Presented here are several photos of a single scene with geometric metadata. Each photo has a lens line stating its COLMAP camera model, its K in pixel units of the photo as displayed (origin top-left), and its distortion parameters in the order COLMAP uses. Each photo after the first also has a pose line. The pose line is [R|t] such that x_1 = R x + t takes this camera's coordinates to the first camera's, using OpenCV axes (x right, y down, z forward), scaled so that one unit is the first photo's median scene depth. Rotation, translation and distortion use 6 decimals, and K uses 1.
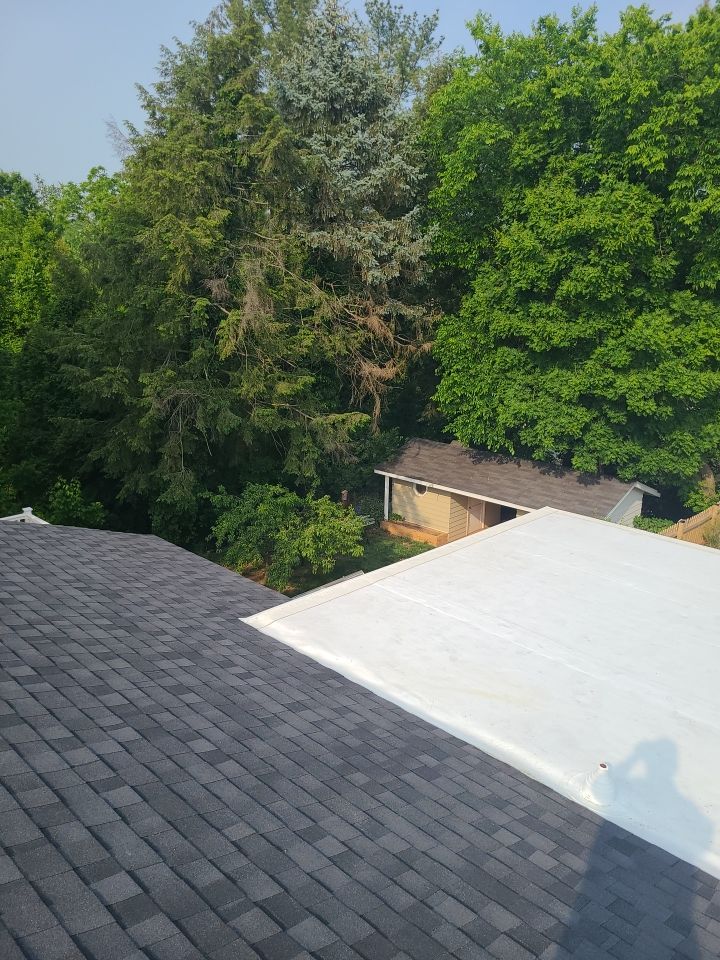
lens RADIAL K [[717.2, 0, 357.2], [0, 717.2, 482.2], [0, 0, 1]] dist [0.047635, -0.030639]
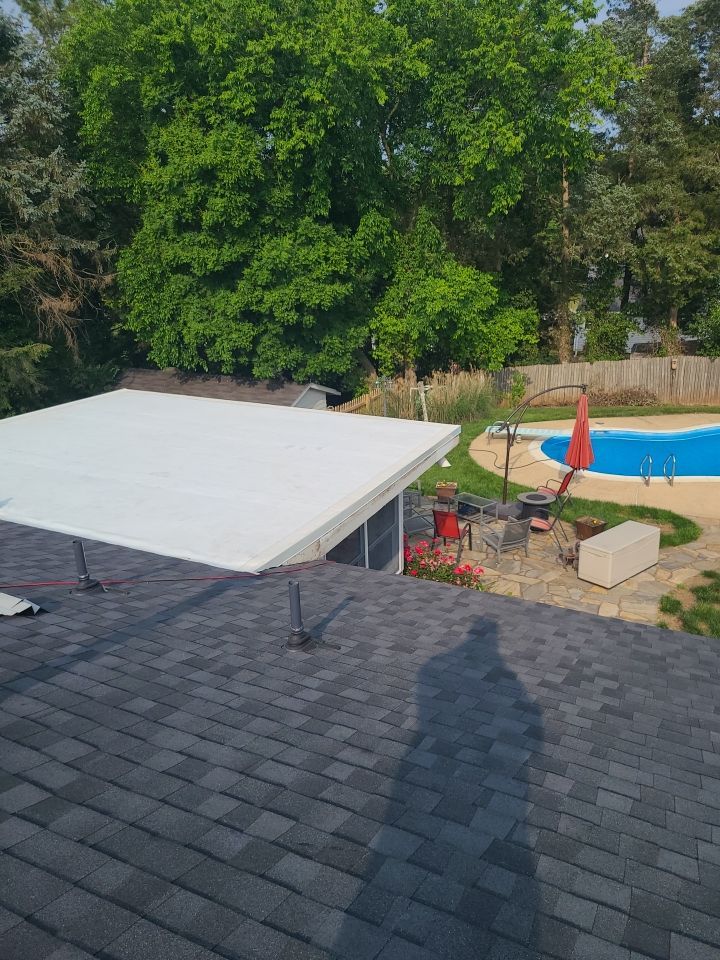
lens RADIAL K [[717.2, 0, 370.2], [0, 717.2, 493.7], [0, 0, 1]] dist [0.047635, -0.030639]
pose [[0.952942, -0.151284, 0.262706, 0.159420], [0.124667, 0.985478, 0.115285, 0.062457], [-0.276332, -0.077109, 0.957964, -0.205730]]
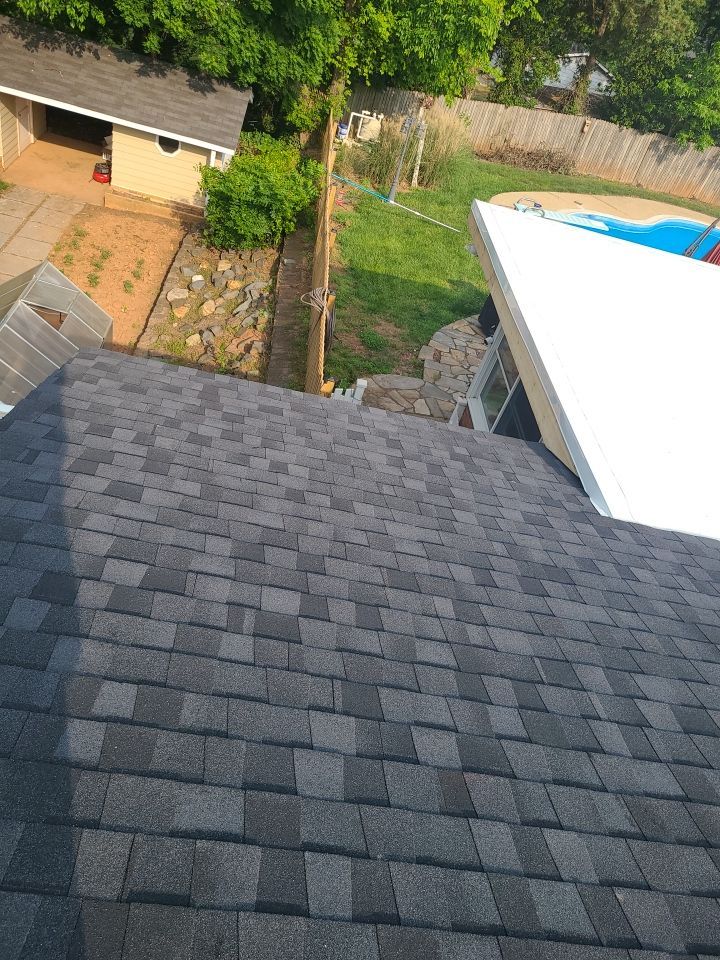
lens RADIAL K [[717.2, 0, 358.6], [0, 717.2, 485.6], [0, 0, 1]] dist [0.047635, -0.030639]
pose [[0.699642, -0.338919, 0.628996, -0.272256], [-0.059045, 0.849901, 0.523624, -0.071172], [-0.712050, -0.403488, 0.574615, 0.267207]]
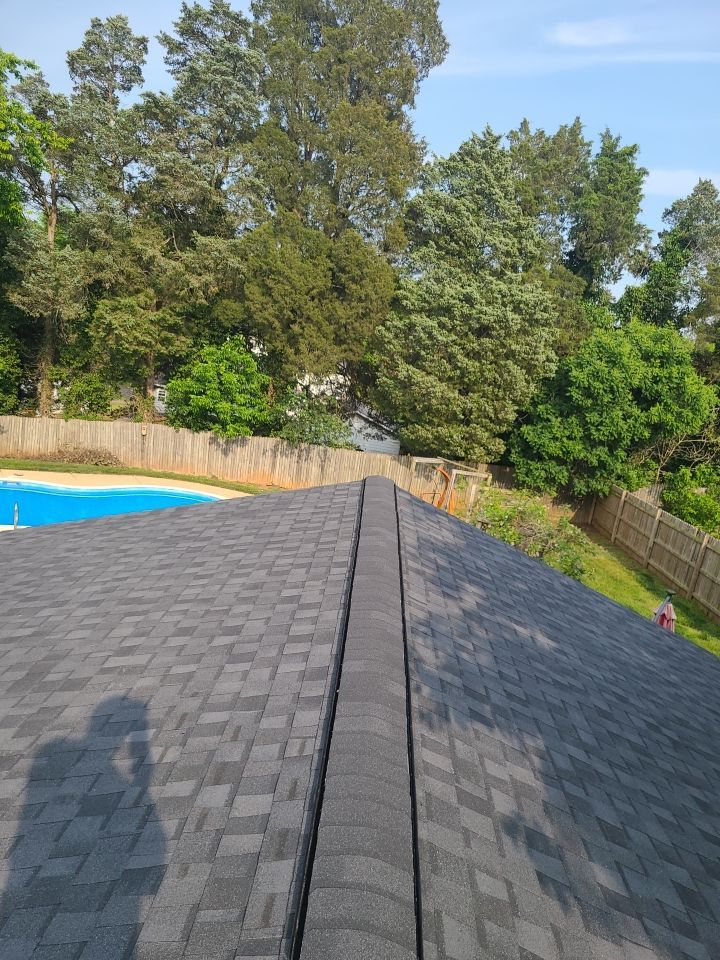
lens RADIAL K [[717.2, 0, 372.1], [0, 717.2, 478.1], [0, 0, 1]] dist [0.047635, -0.030639]
pose [[0.729472, -0.035203, 0.683104, 0.489101], [0.023804, 0.999376, 0.026082, 0.122636], [-0.683596, -0.002766, 0.729855, -0.378957]]
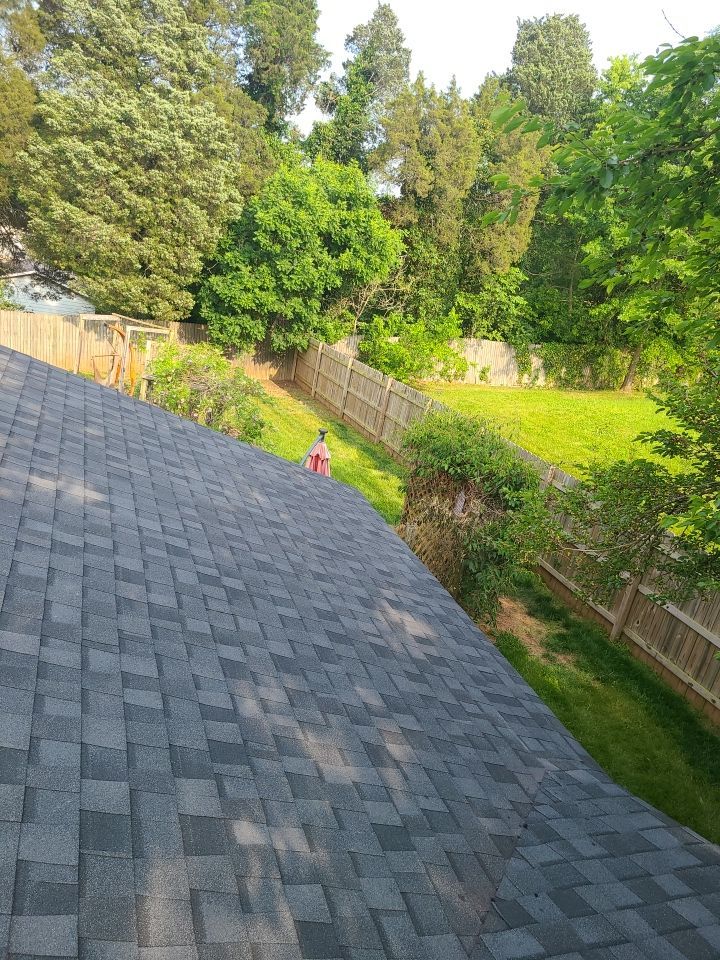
lens RADIAL K [[717.2, 0, 365.5], [0, 717.2, 483.5], [0, 0, 1]] dist [0.047635, -0.030639]
pose [[0.441015, -0.232435, 0.866879, 0.583289], [0.067637, 0.971743, 0.226142, 0.150576], [-0.894947, -0.041099, 0.444275, -0.388398]]
